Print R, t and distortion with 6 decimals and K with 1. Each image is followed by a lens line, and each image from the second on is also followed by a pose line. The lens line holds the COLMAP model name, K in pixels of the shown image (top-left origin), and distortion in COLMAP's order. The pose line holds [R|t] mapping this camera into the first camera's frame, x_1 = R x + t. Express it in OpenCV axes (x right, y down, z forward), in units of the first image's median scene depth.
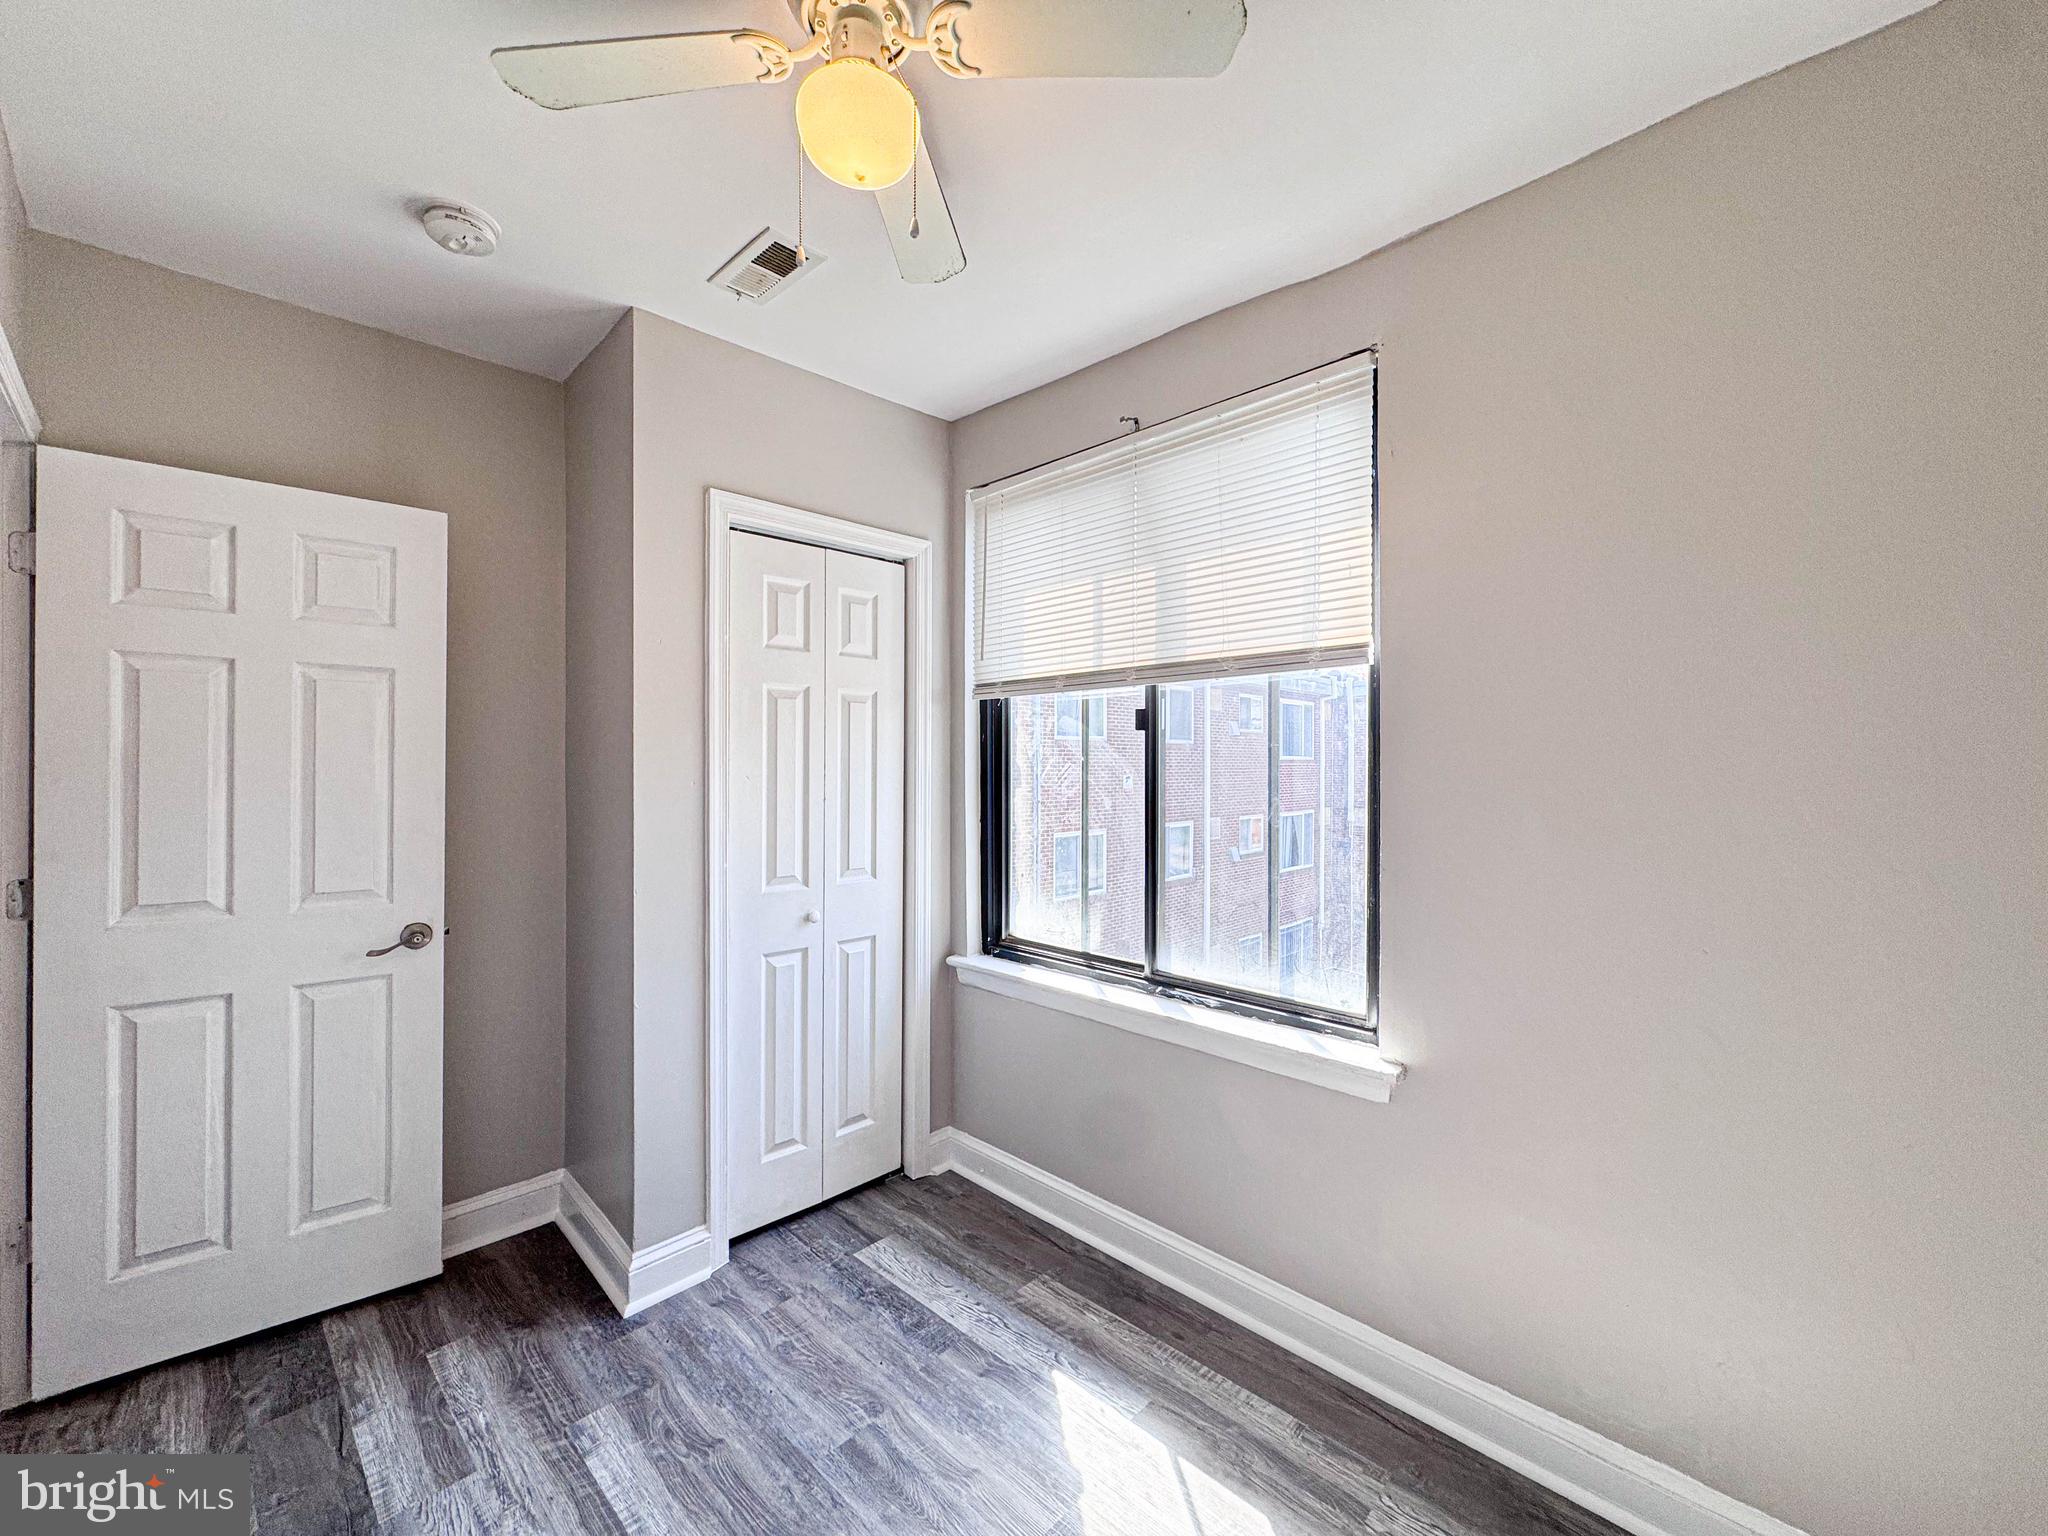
lens RADIAL K [[833.1, 0, 1026.3], [0, 833.1, 764.1], [0, 0, 1]] dist [0.010964, -0.000070]
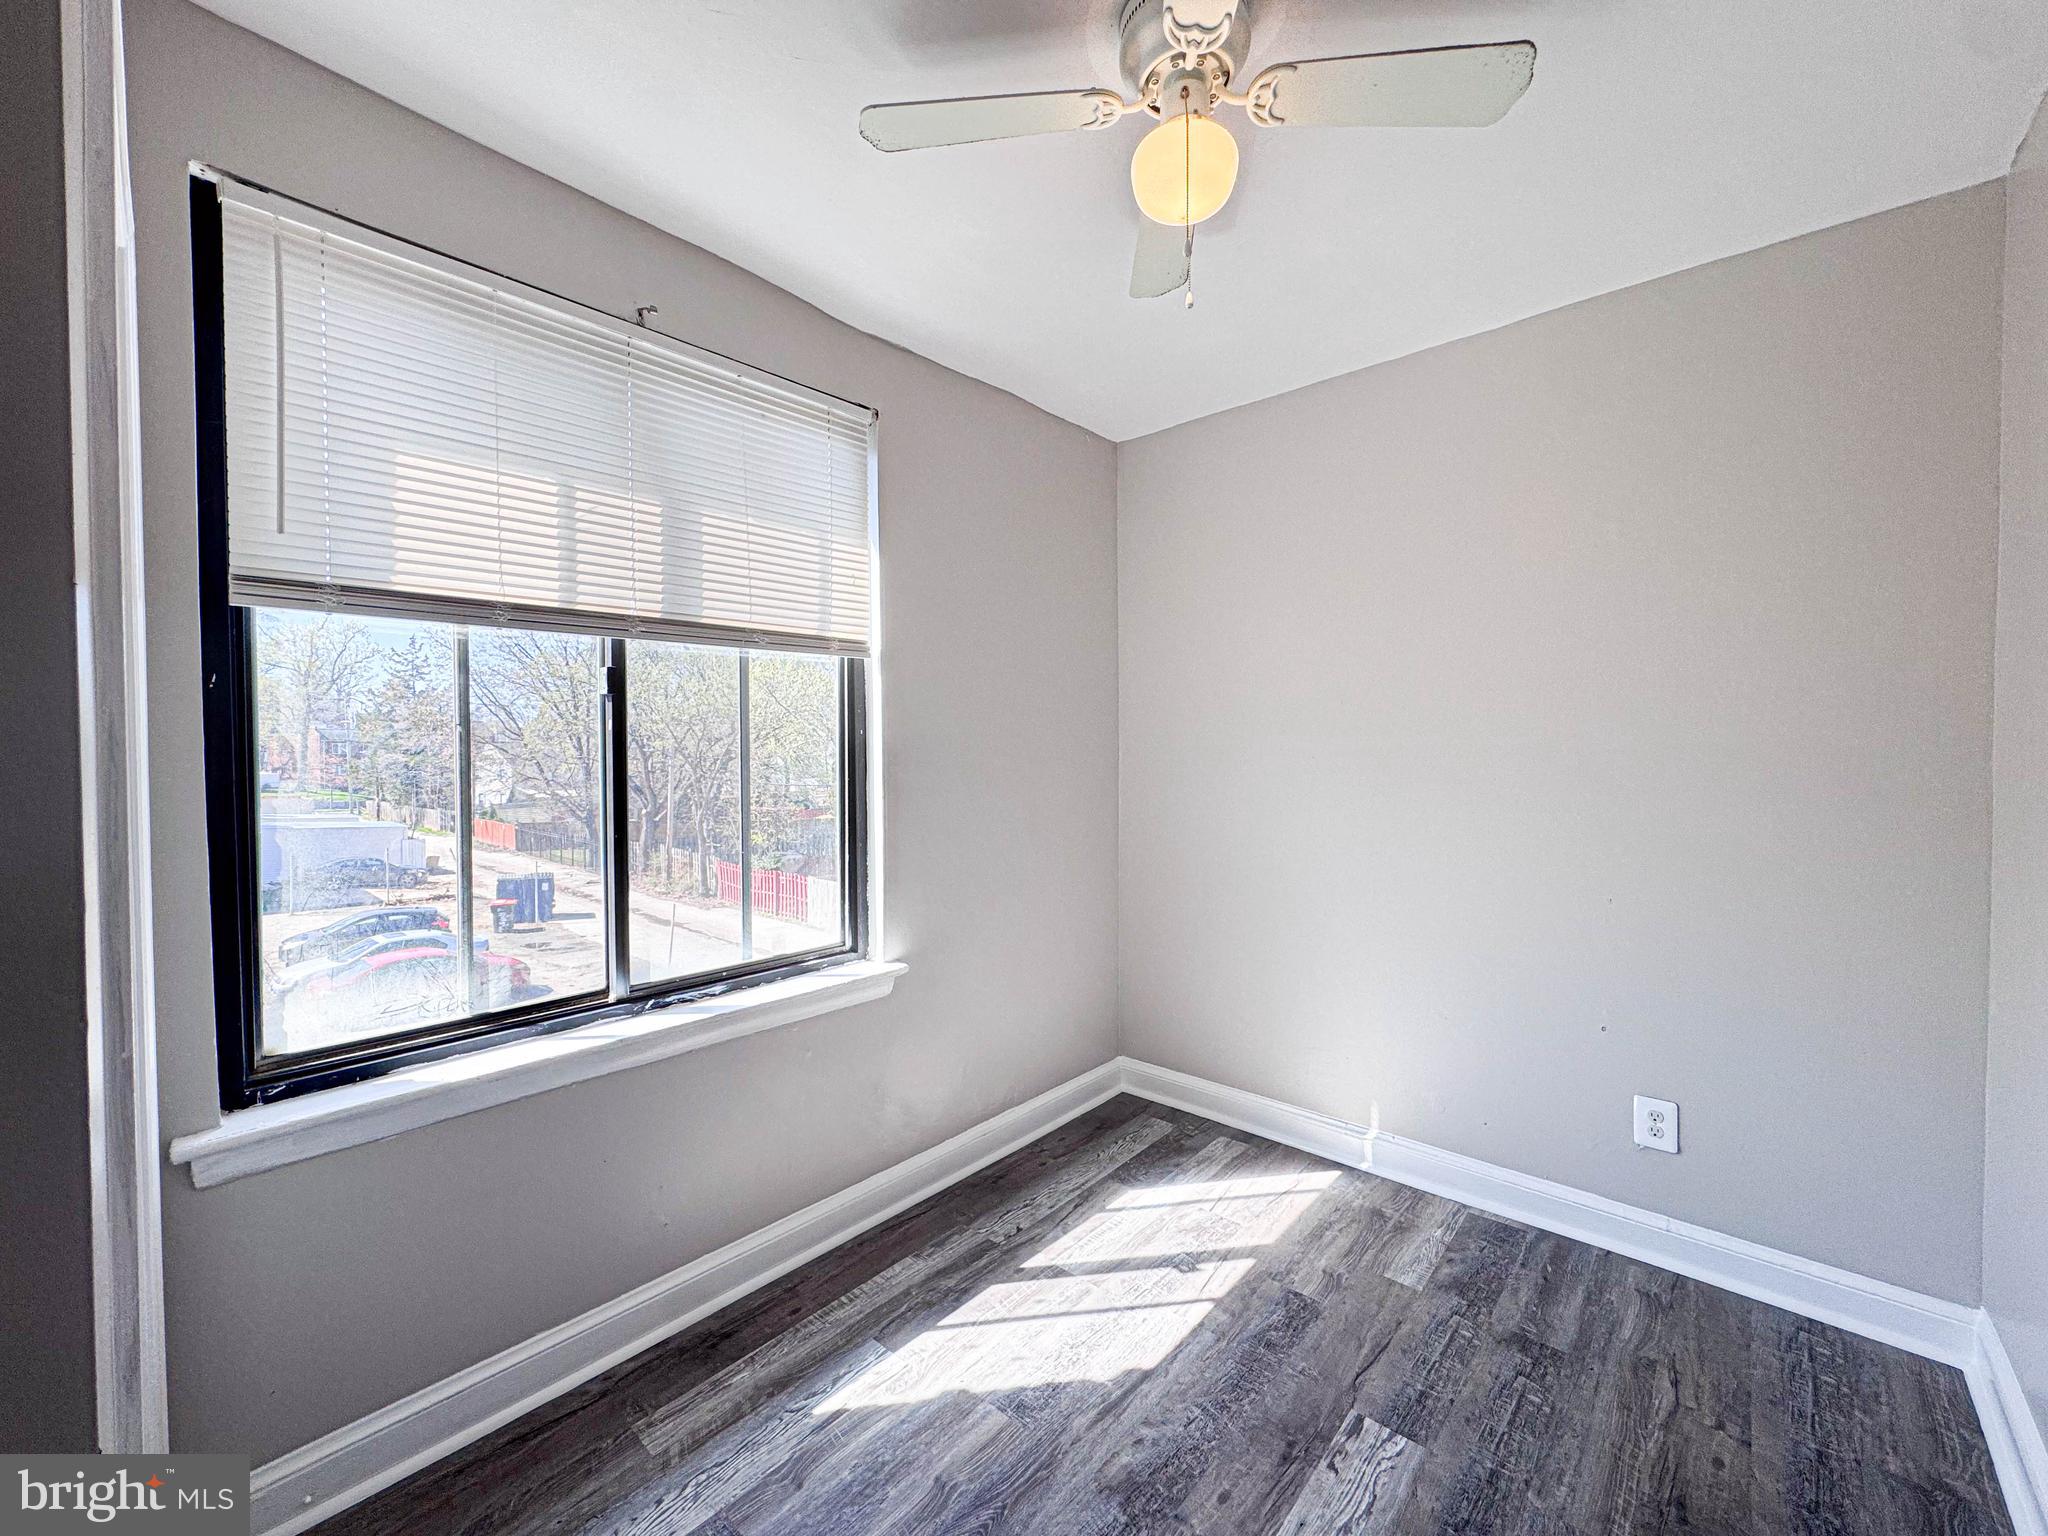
lens RADIAL K [[833.1, 0, 1020.5], [0, 833.1, 763.1], [0, 0, 1]] dist [0.010964, -0.000070]
pose [[-0.035278, -0.020447, 0.999168, -1.266957], [0.002122, 0.999787, 0.020534, 0.017840], [-0.999375, 0.002845, -0.035227, 1.196485]]
